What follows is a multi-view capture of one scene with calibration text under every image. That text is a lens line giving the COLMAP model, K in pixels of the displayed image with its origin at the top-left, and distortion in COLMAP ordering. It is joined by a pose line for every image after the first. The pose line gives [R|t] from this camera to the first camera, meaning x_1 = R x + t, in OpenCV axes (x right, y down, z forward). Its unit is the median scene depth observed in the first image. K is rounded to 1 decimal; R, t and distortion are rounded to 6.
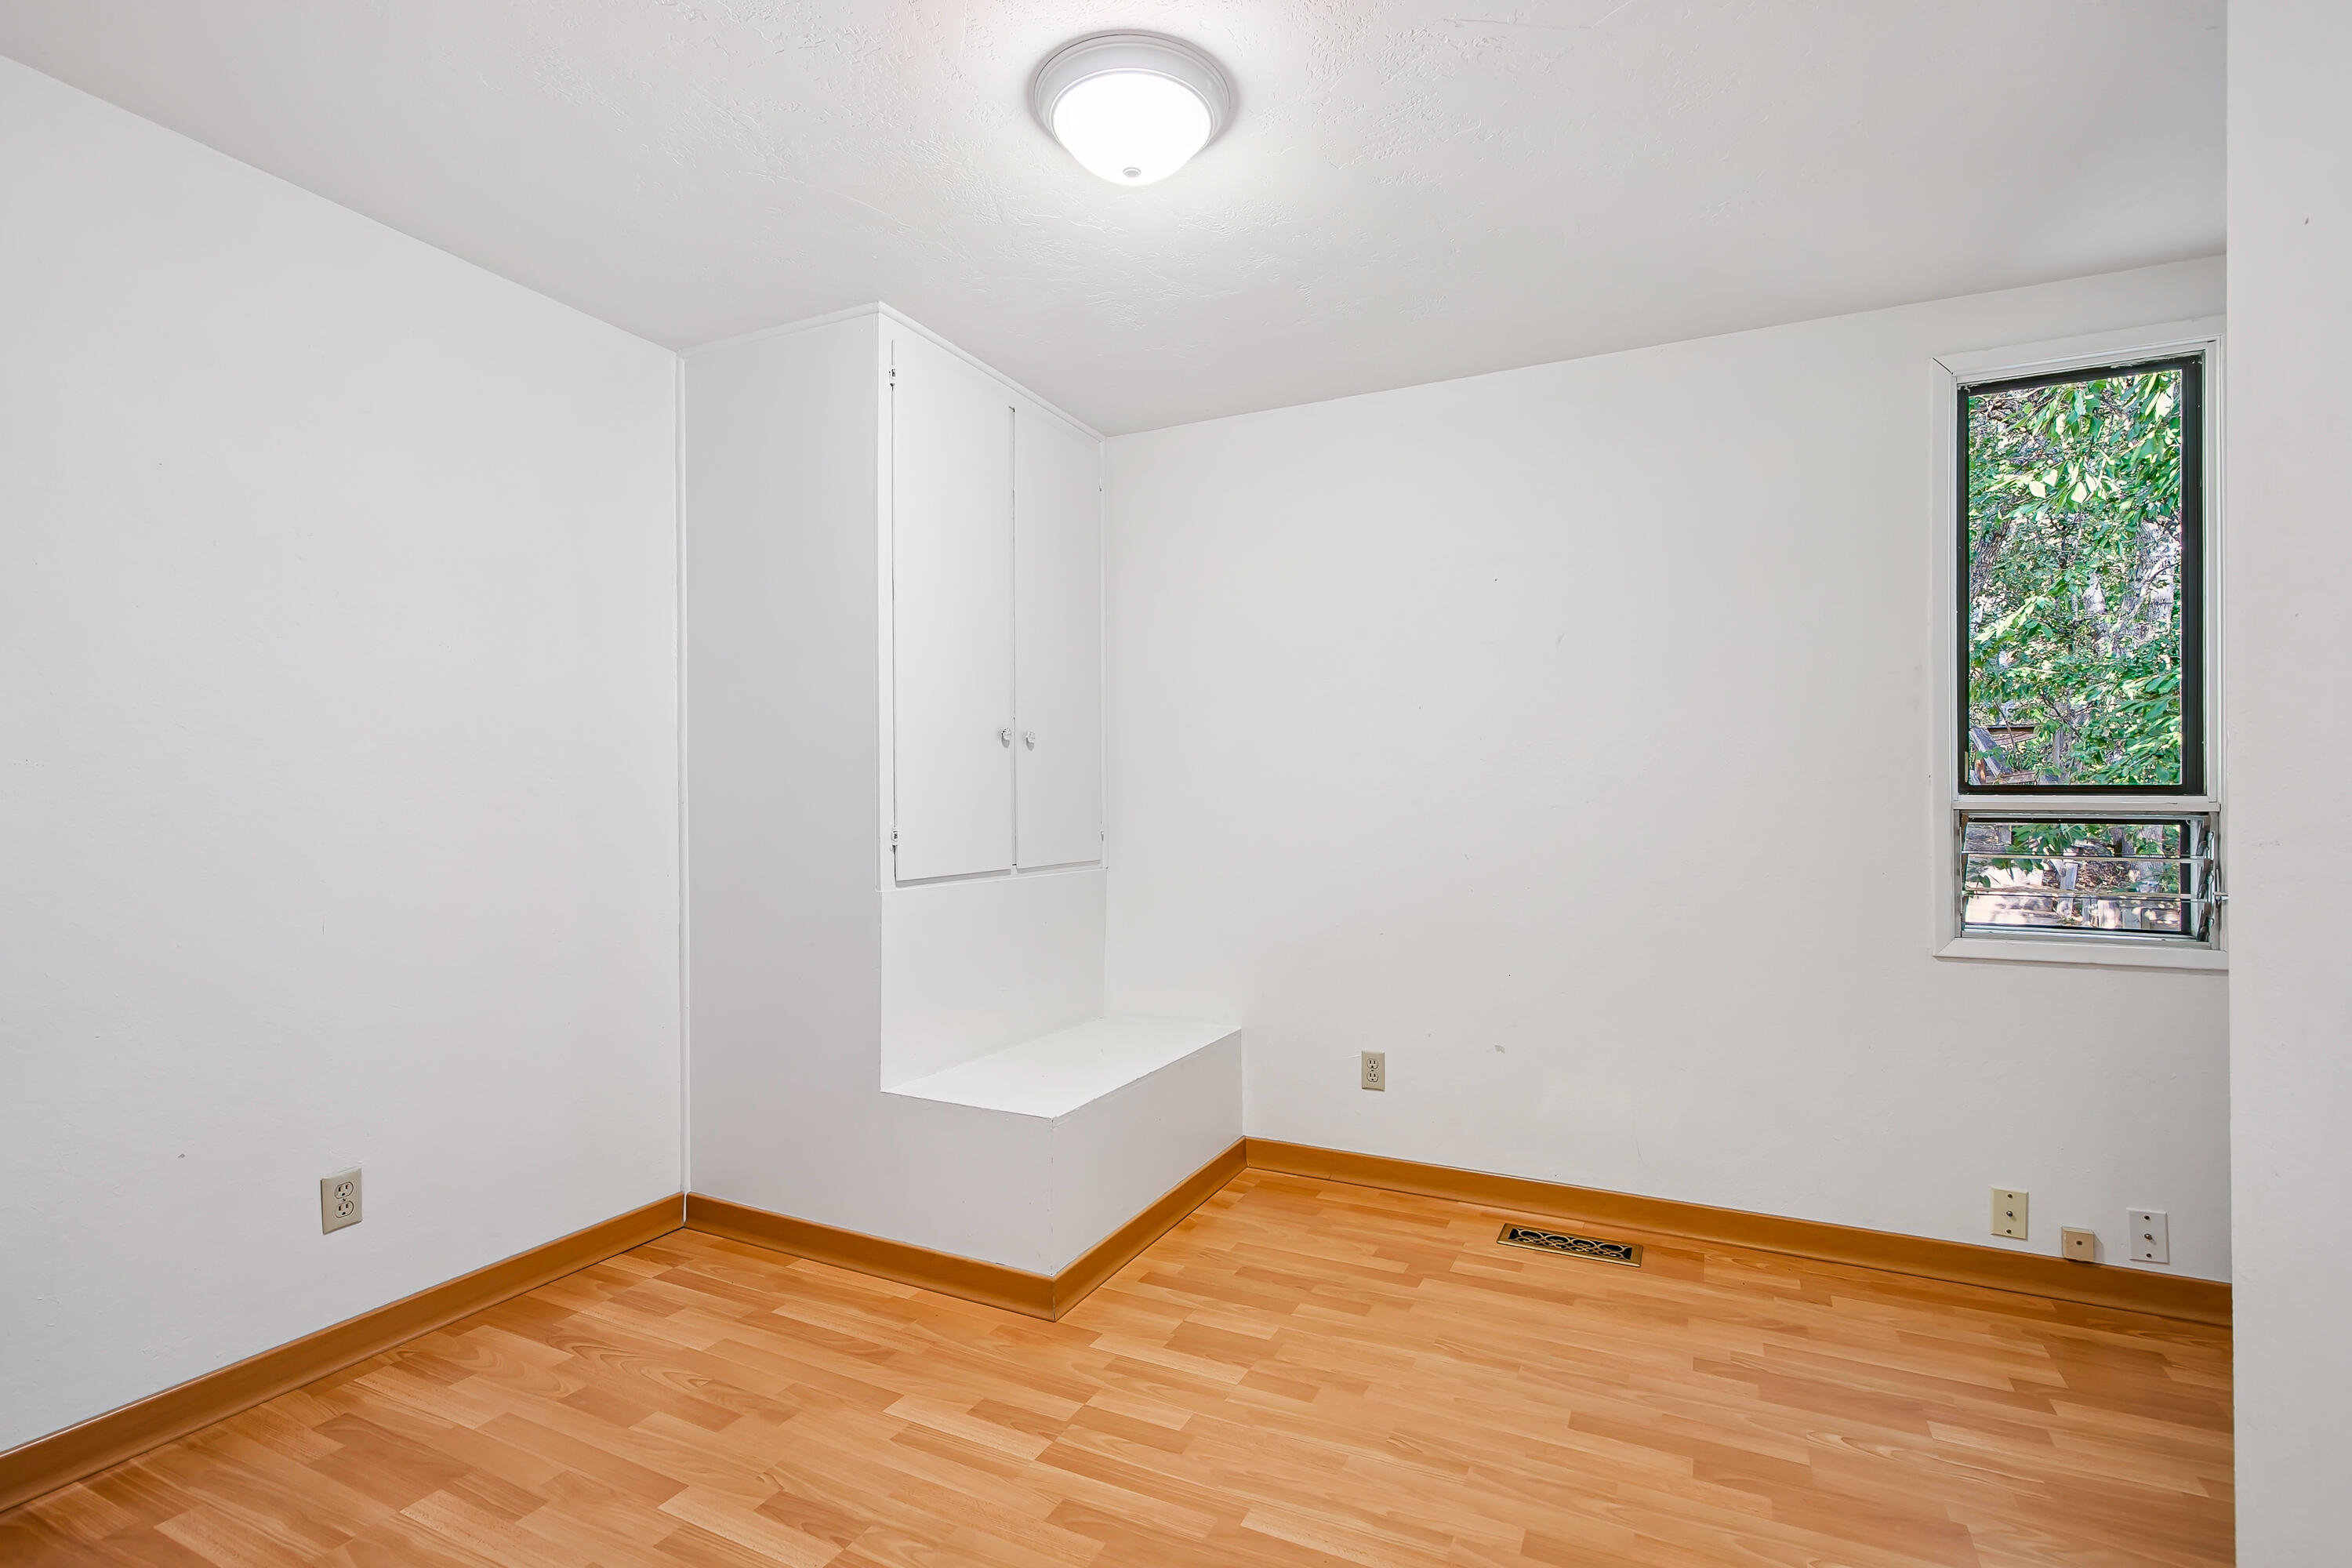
lens RADIAL K [[1118.1, 0, 1185.0], [0, 1118.1, 779.7], [0, 0, 1]] dist [0.015582, -0.003919]
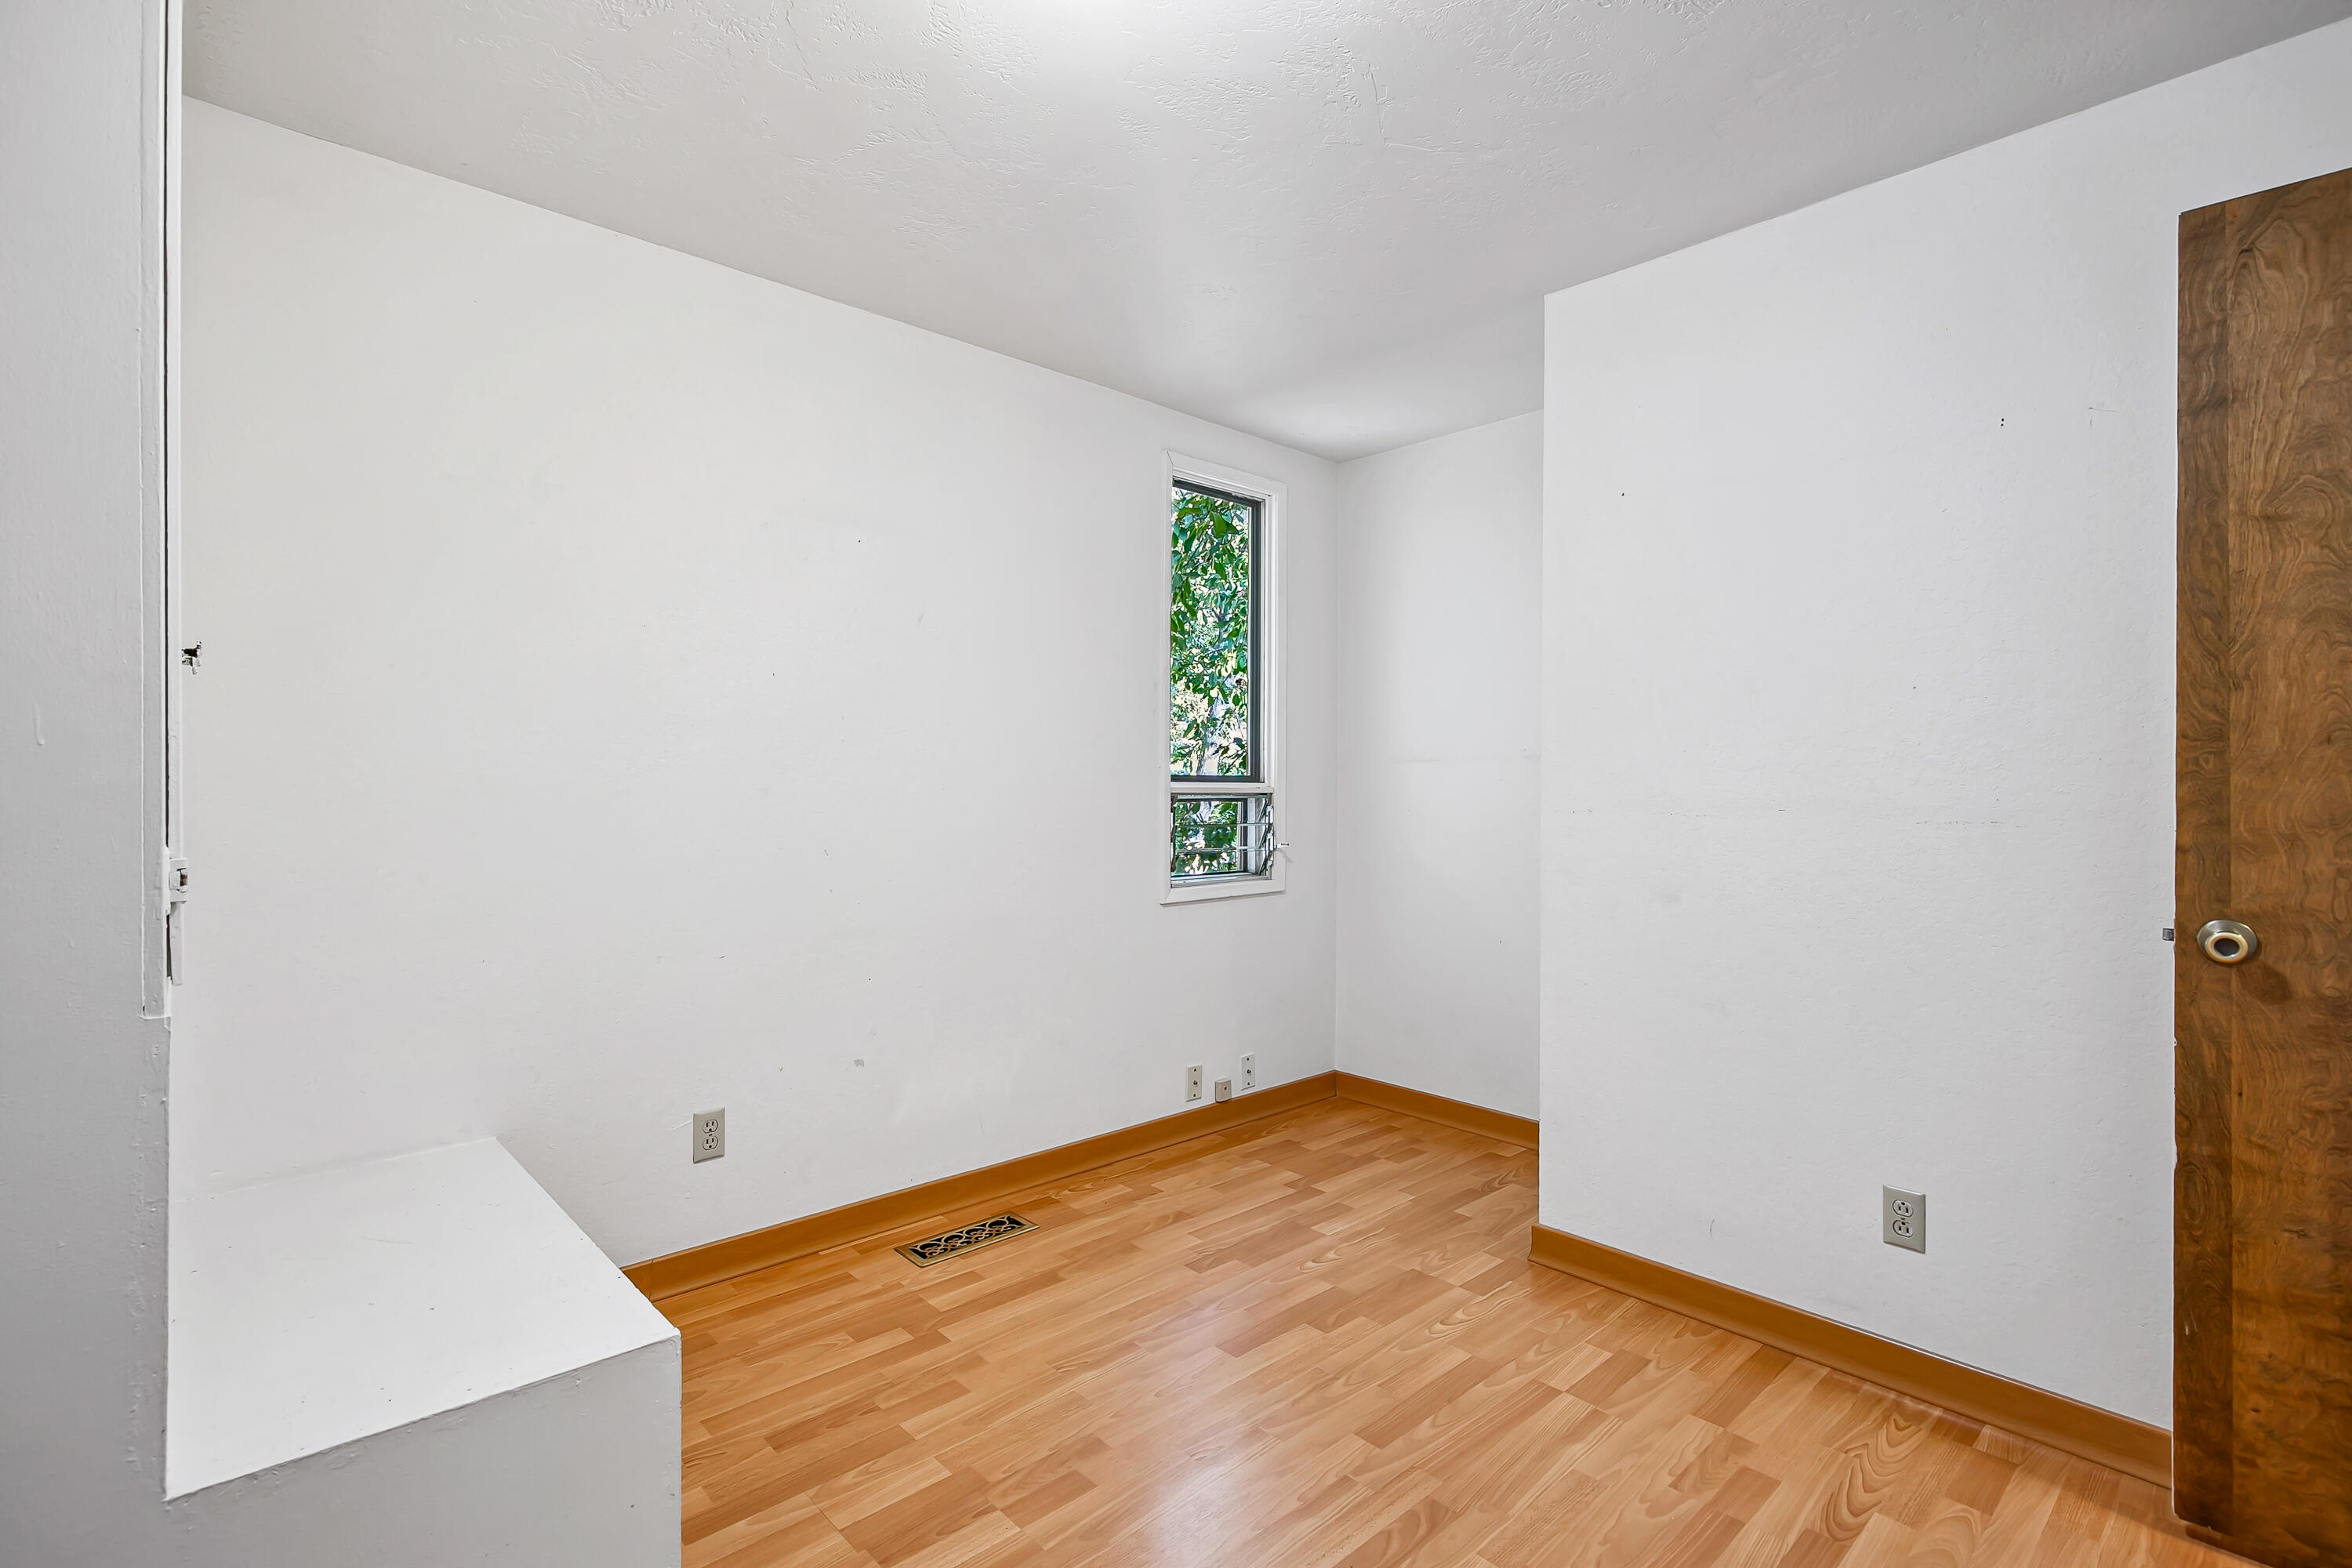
lens RADIAL K [[1118.1, 0, 1185.0], [0, 1118.1, 779.7], [0, 0, 1]] dist [0.015582, -0.003919]
pose [[0.341967, 0.001767, 0.939710, -0.582736], [-0.022372, 0.999730, 0.006261, 0.002573], [-0.939446, -0.023164, 0.341914, 0.558600]]
